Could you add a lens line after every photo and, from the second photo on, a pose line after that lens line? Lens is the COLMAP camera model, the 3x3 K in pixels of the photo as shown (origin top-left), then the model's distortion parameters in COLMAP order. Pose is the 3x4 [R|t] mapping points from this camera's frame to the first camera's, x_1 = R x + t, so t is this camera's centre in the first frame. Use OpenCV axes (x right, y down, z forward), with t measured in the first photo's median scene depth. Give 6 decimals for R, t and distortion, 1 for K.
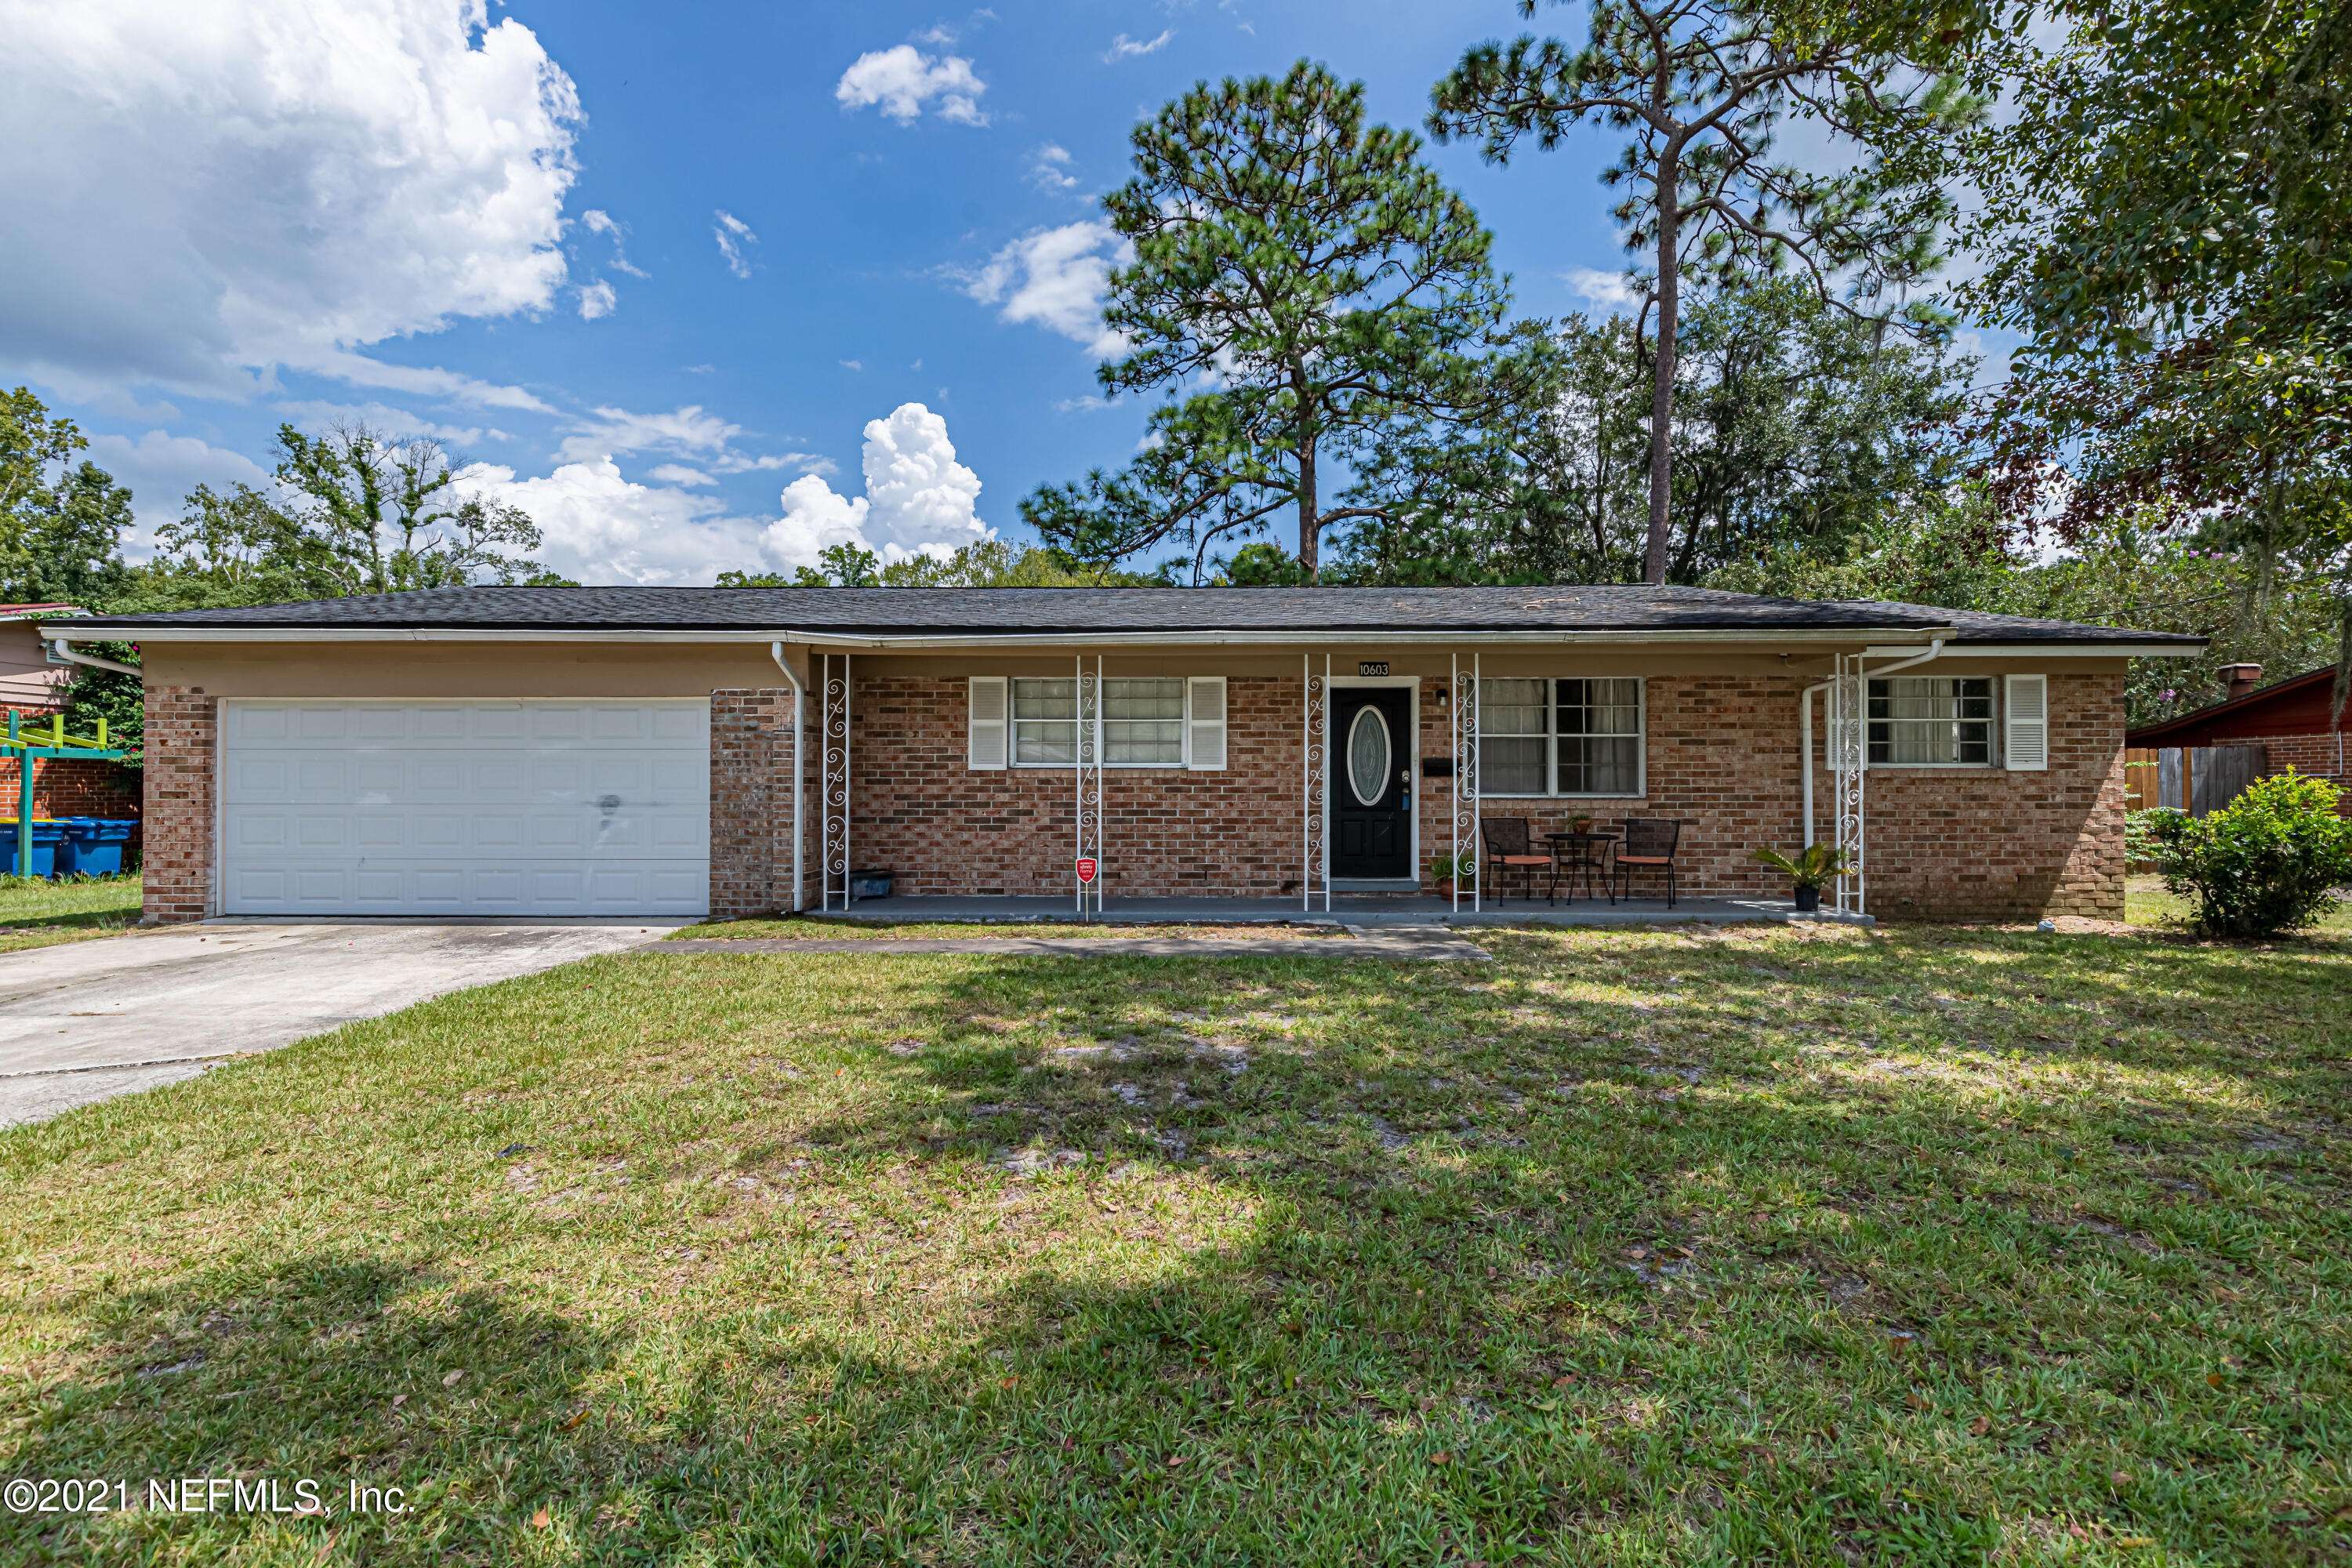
lens RADIAL K [[1084.2, 0, 1176.5], [0, 1084.2, 785.9], [0, 0, 1]] dist [0.016089, 0.000109]
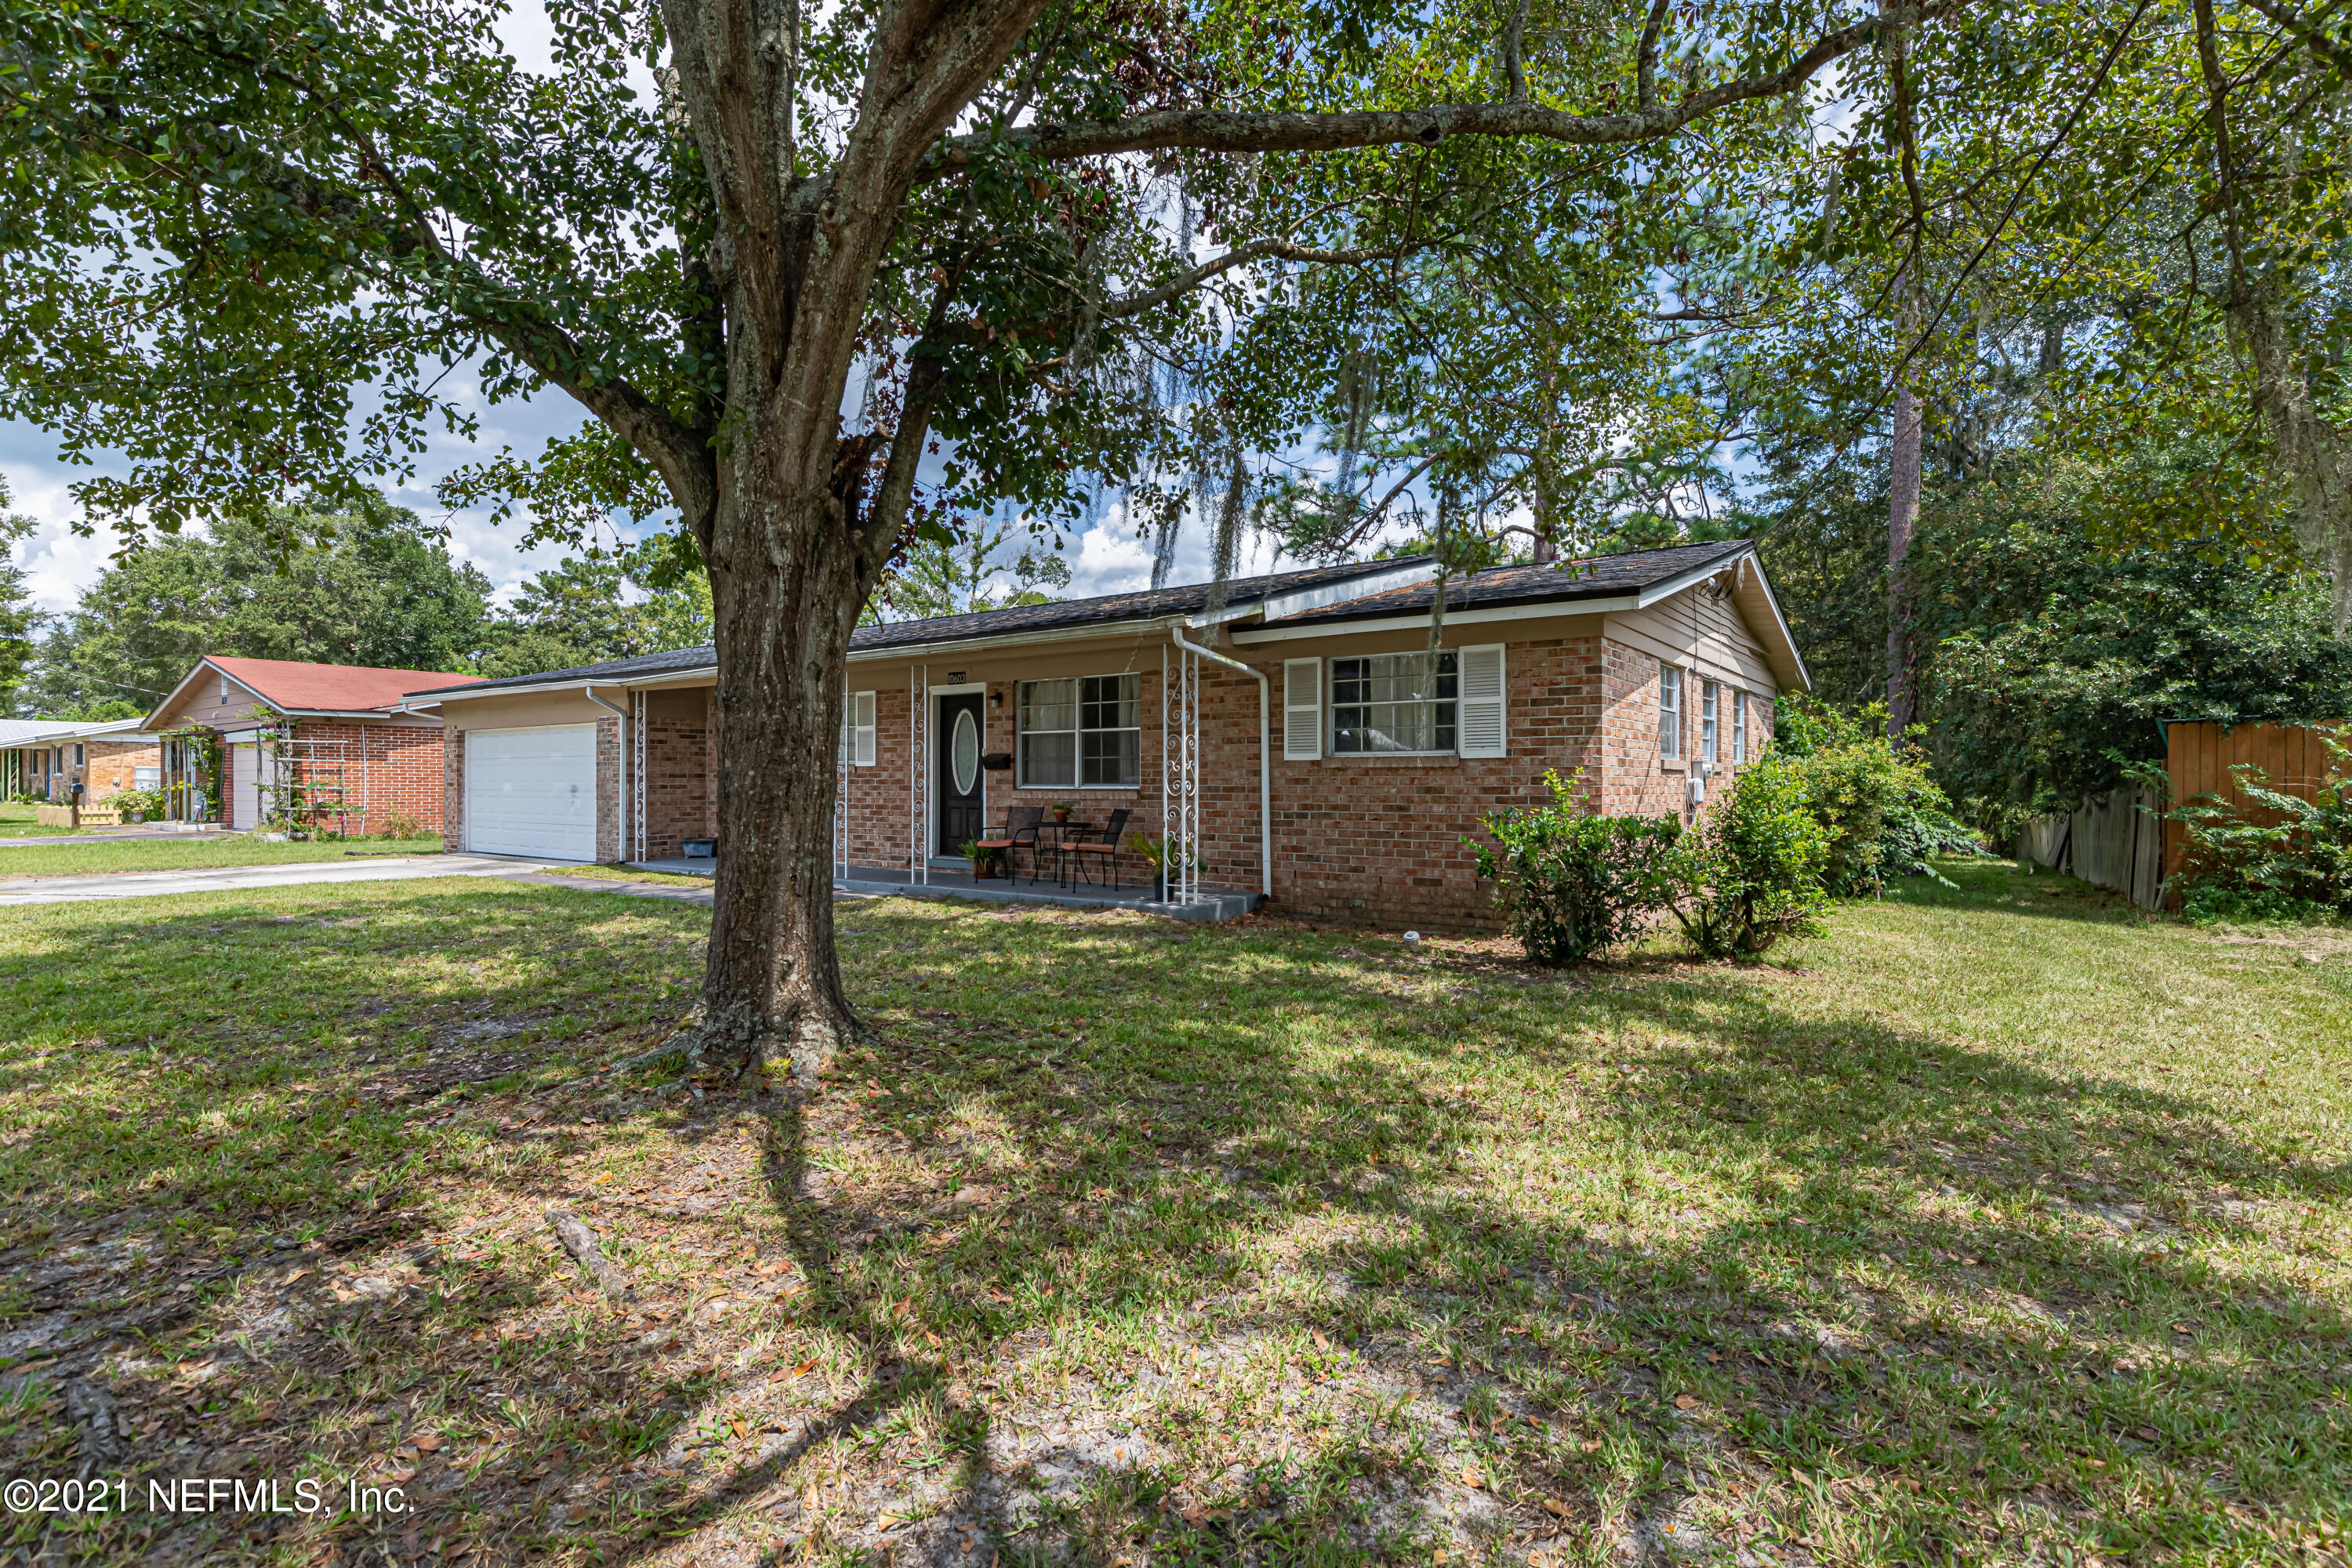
lens RADIAL K [[1142.3, 0, 1177.2], [0, 1142.3, 783.8], [0, 0, 1]] dist [-0.000705, -0.000030]
pose [[0.809911, 0.000845, -0.586553, 1.089666], [0.001125, 0.999995, 0.002995, 0.002579], [0.586552, -0.003086, 0.809906, 0.146432]]
